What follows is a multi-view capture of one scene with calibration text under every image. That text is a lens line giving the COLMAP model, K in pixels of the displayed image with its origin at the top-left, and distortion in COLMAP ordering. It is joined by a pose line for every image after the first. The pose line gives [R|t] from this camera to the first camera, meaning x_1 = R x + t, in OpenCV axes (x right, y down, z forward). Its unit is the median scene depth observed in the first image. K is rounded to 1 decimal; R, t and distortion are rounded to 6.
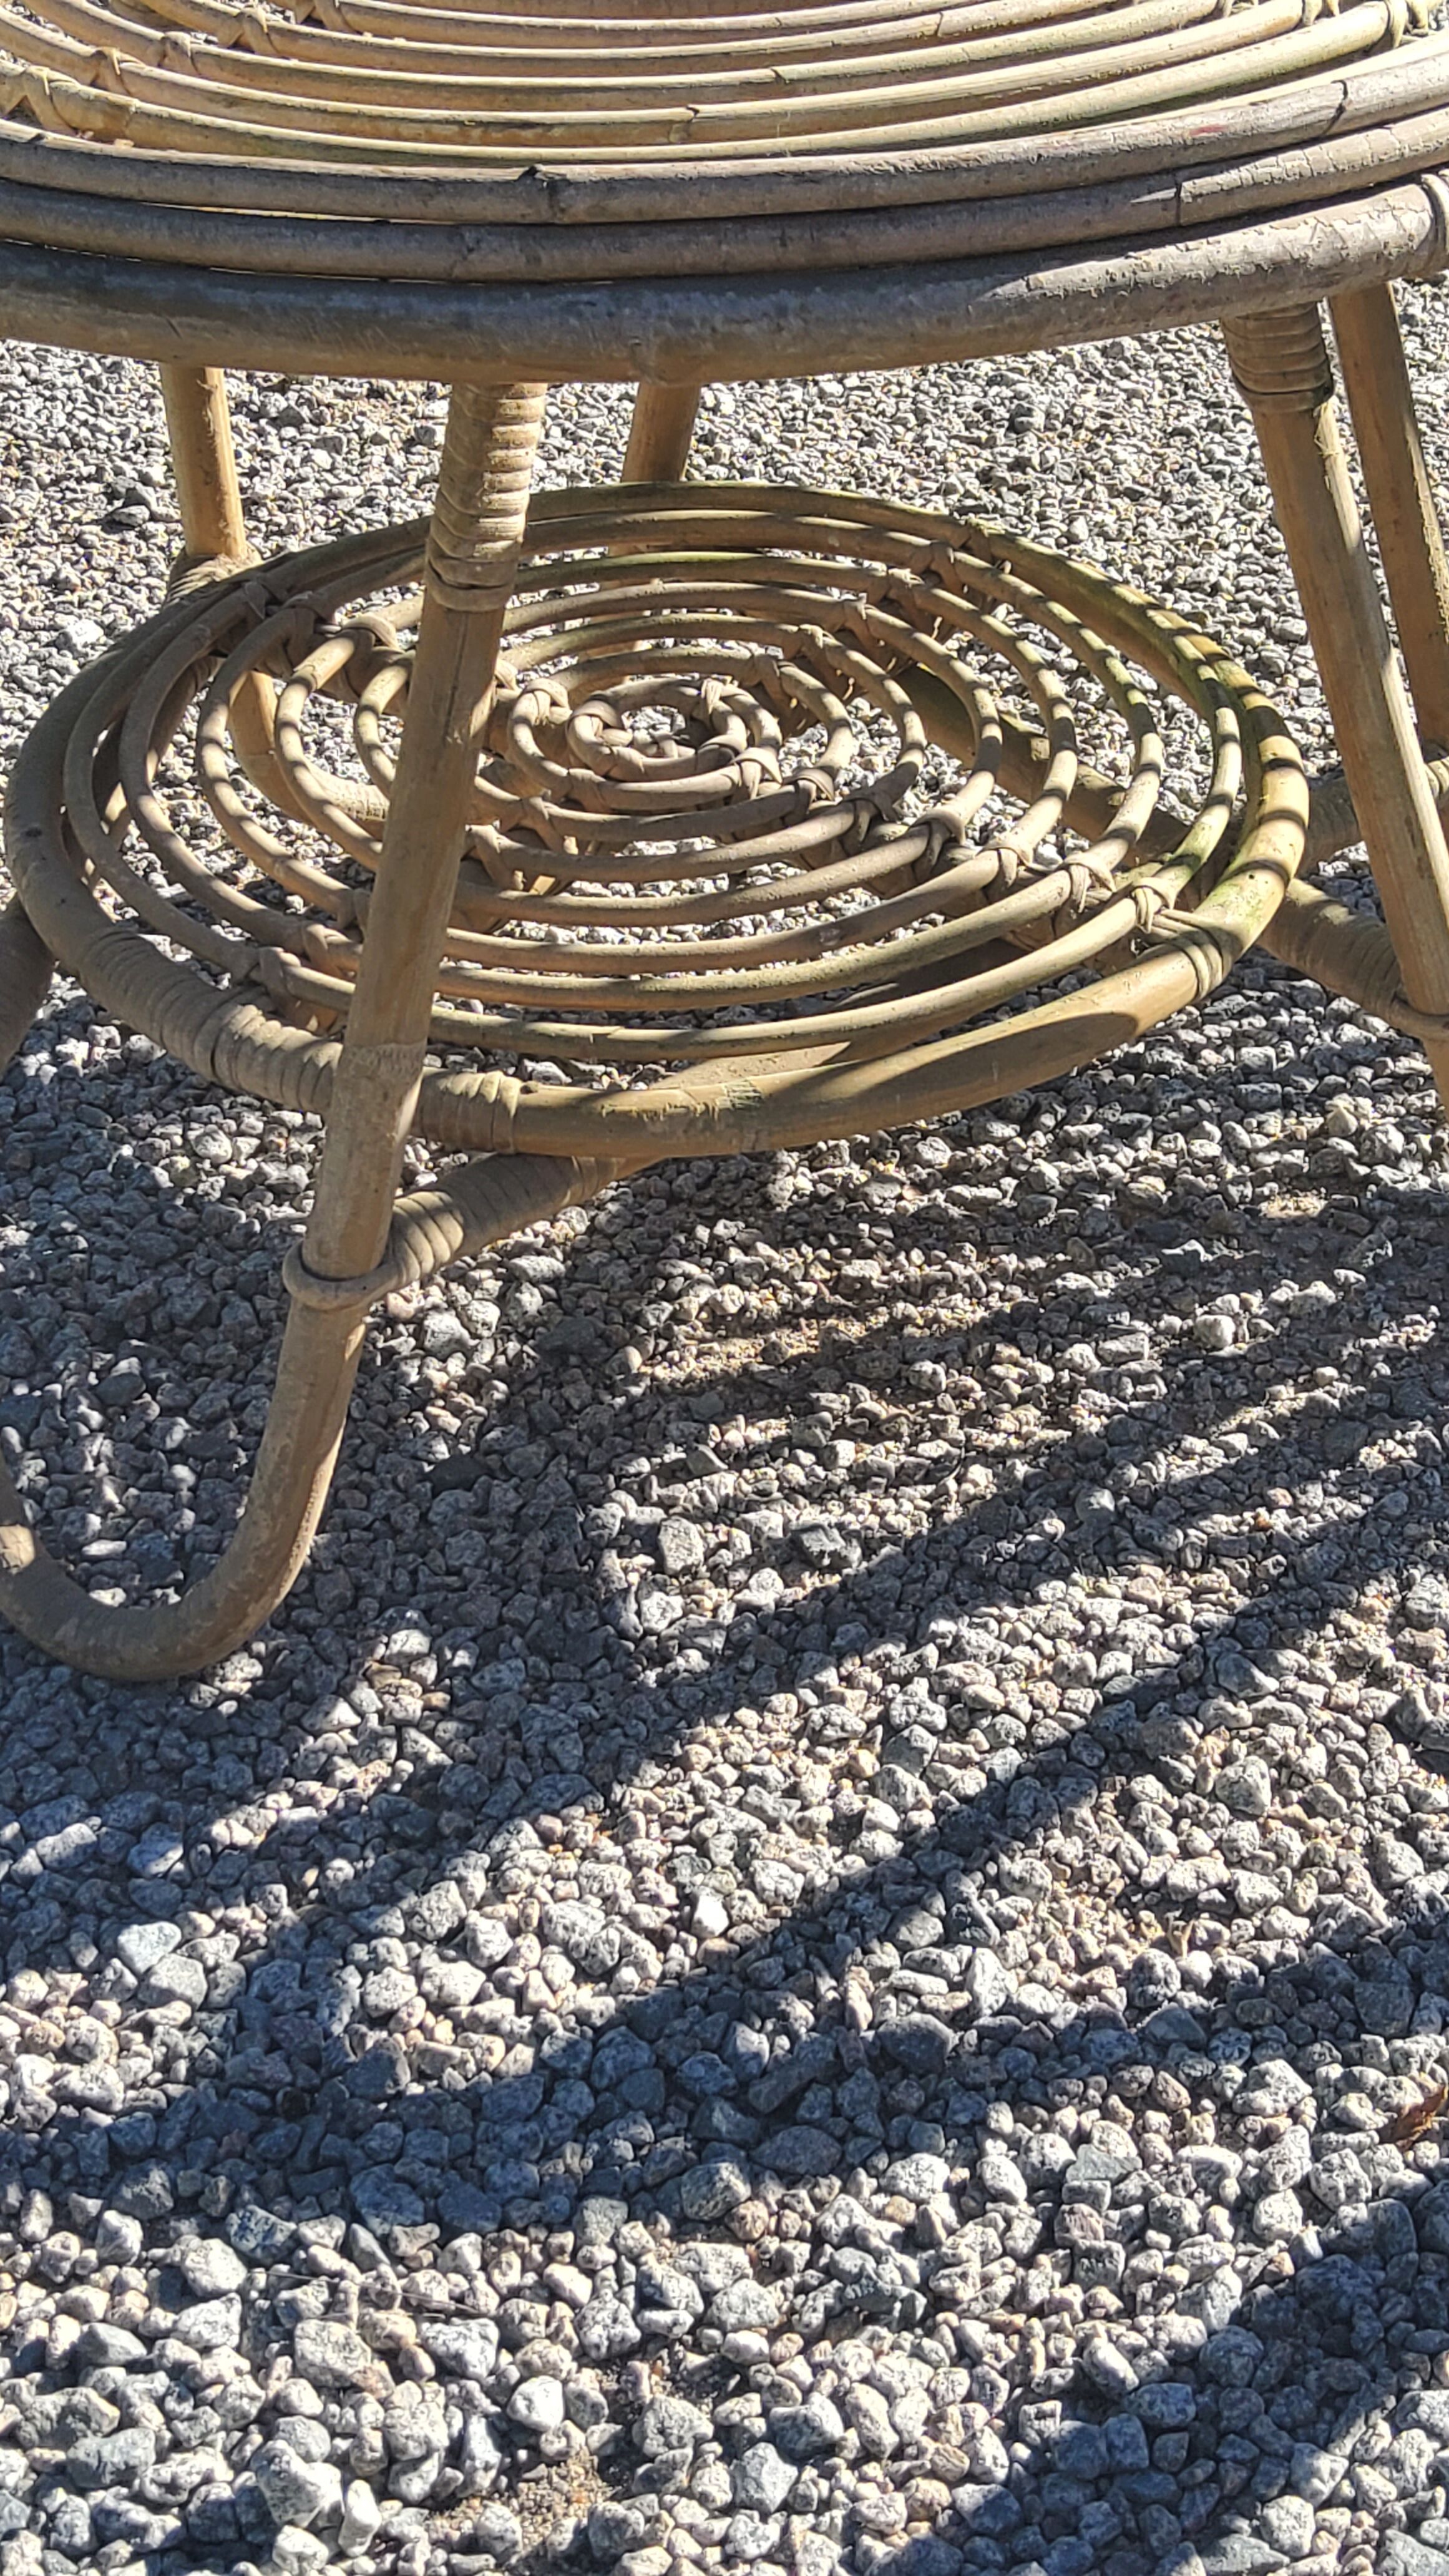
lens RADIAL K [[3715.3, 0, 724.3], [0, 3715.3, 1299.8], [0, 0, 1]] dist [0.101437, 0.000000]
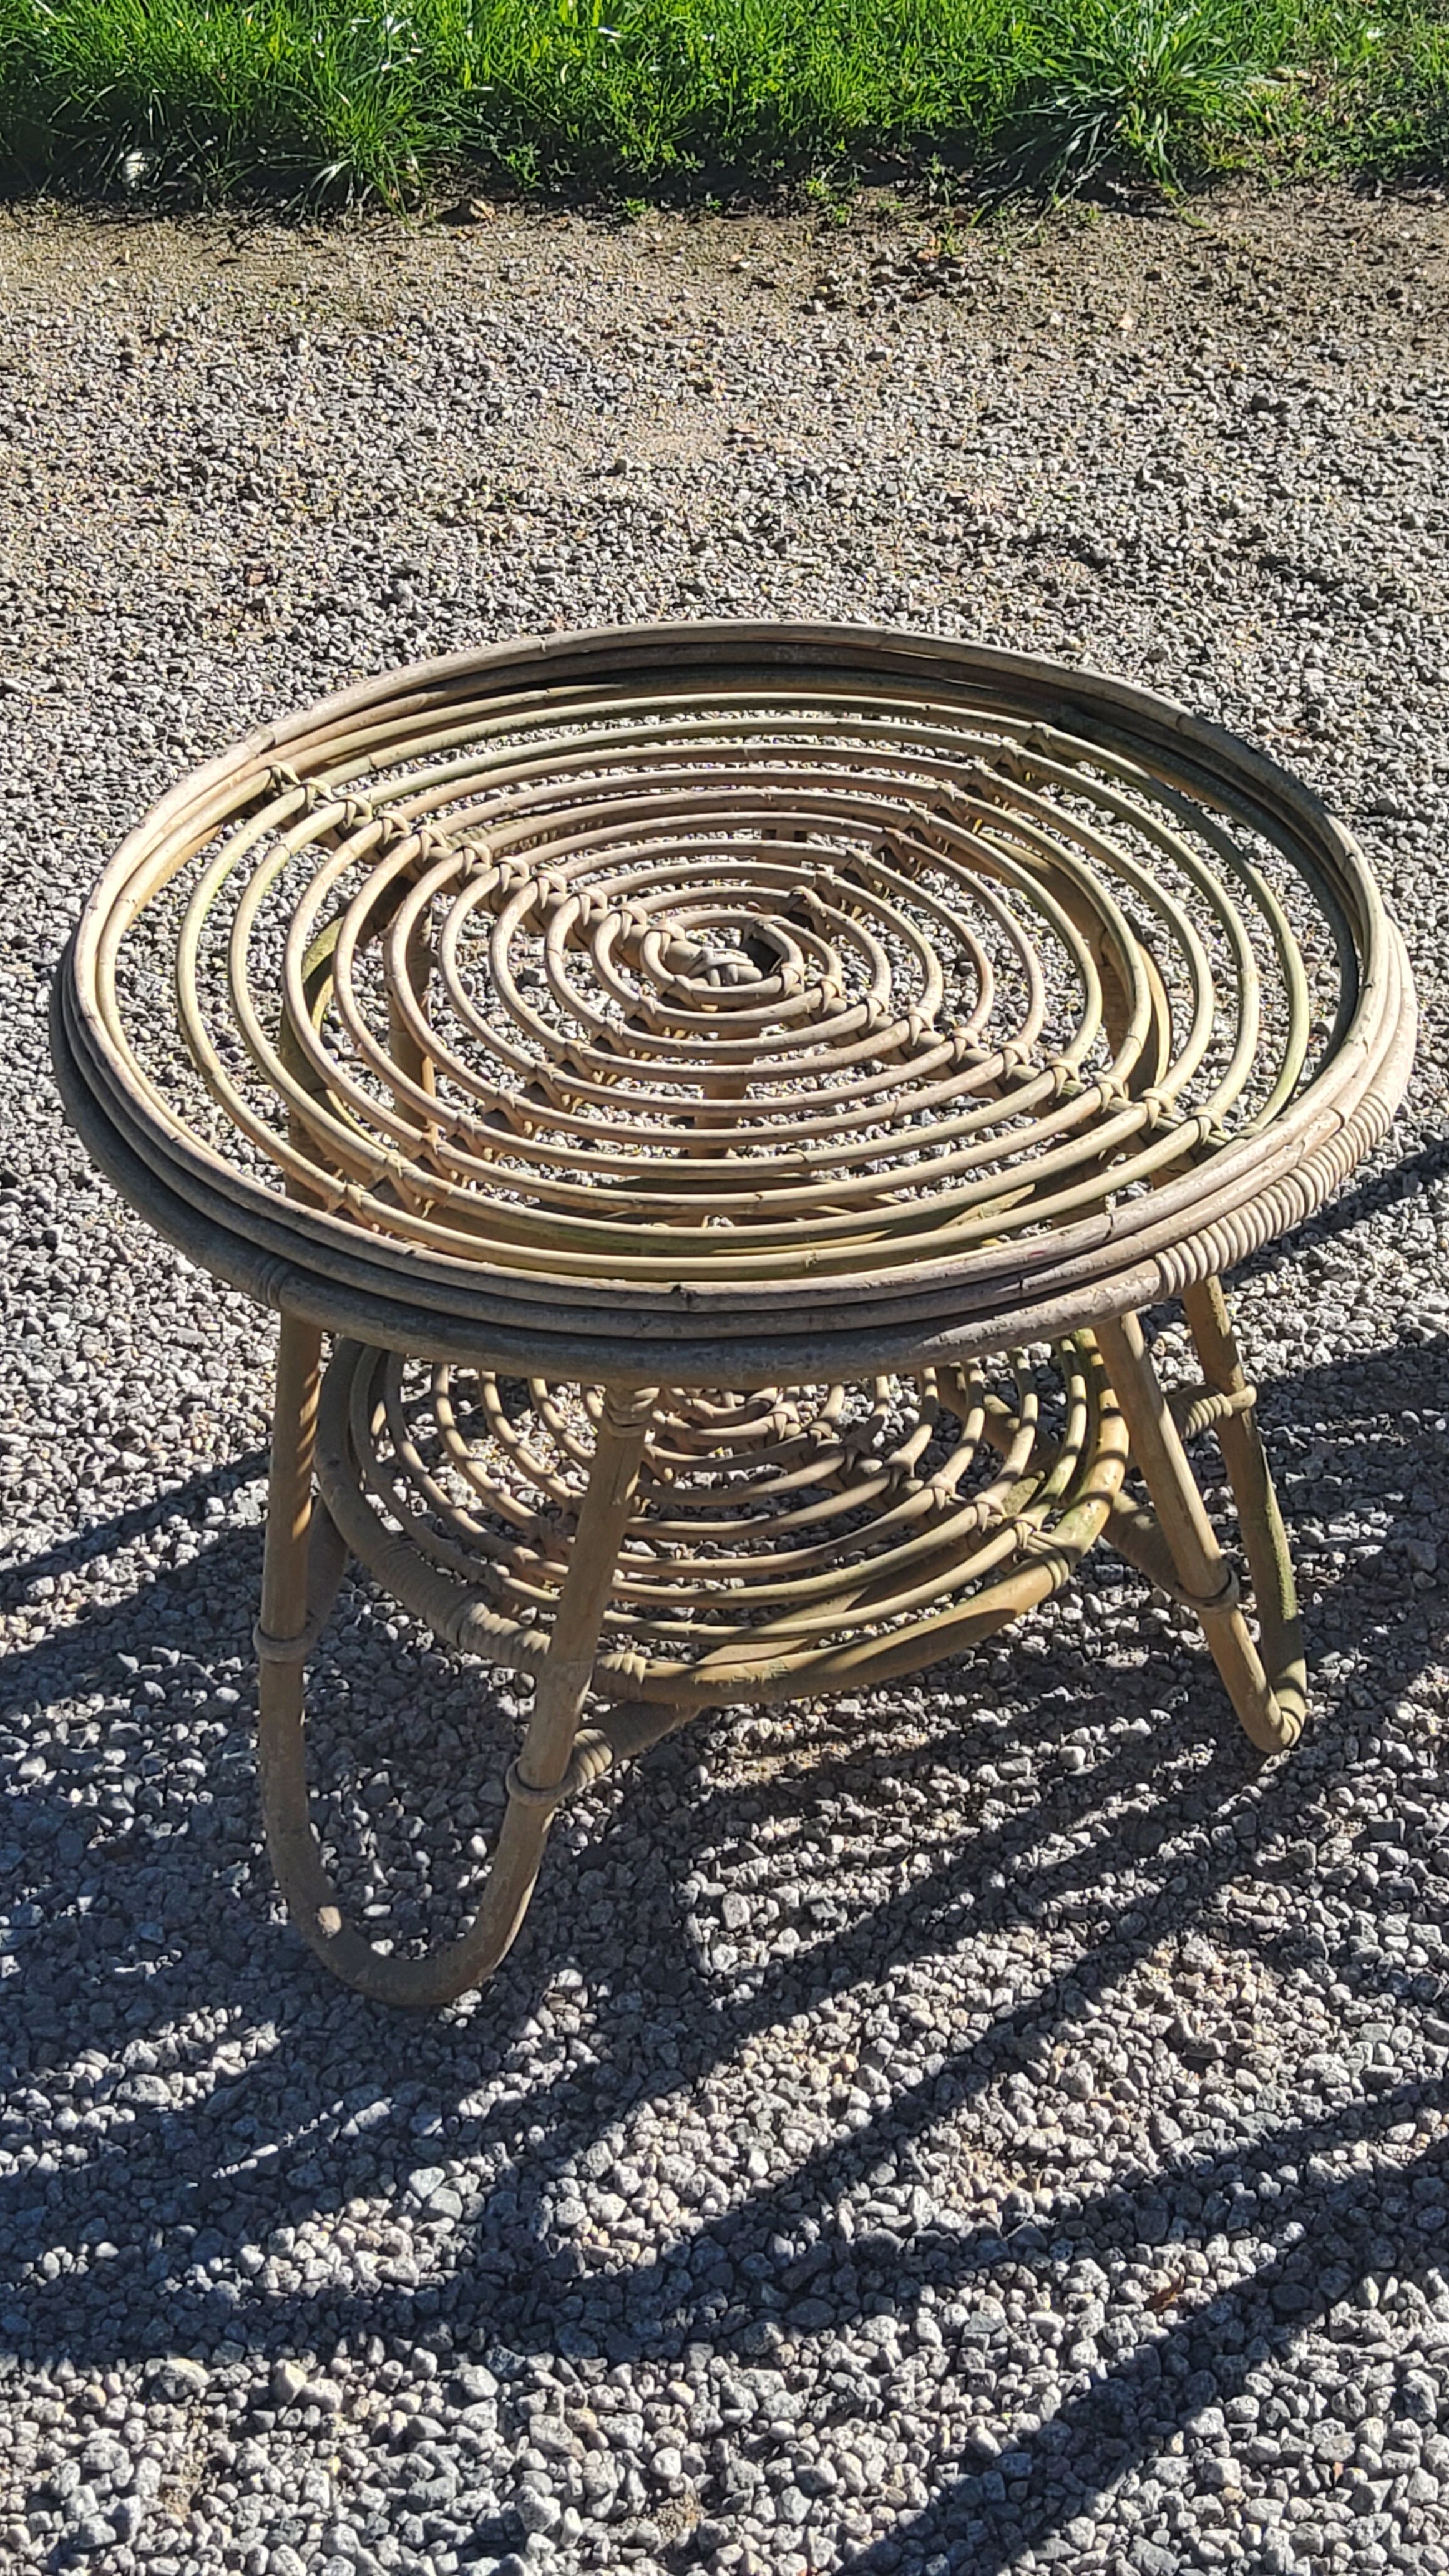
lens RADIAL K [[3715.3, 0, 727.6], [0, 3715.3, 1275.3], [0, 0, 1]] dist [0.101437, 0.000000]
pose [[0.999970, 0.003903, 0.006618, -0.029702], [-0.003992, 0.999901, 0.013486, -0.255553], [-0.006565, -0.013512, 0.999887, -0.674901]]
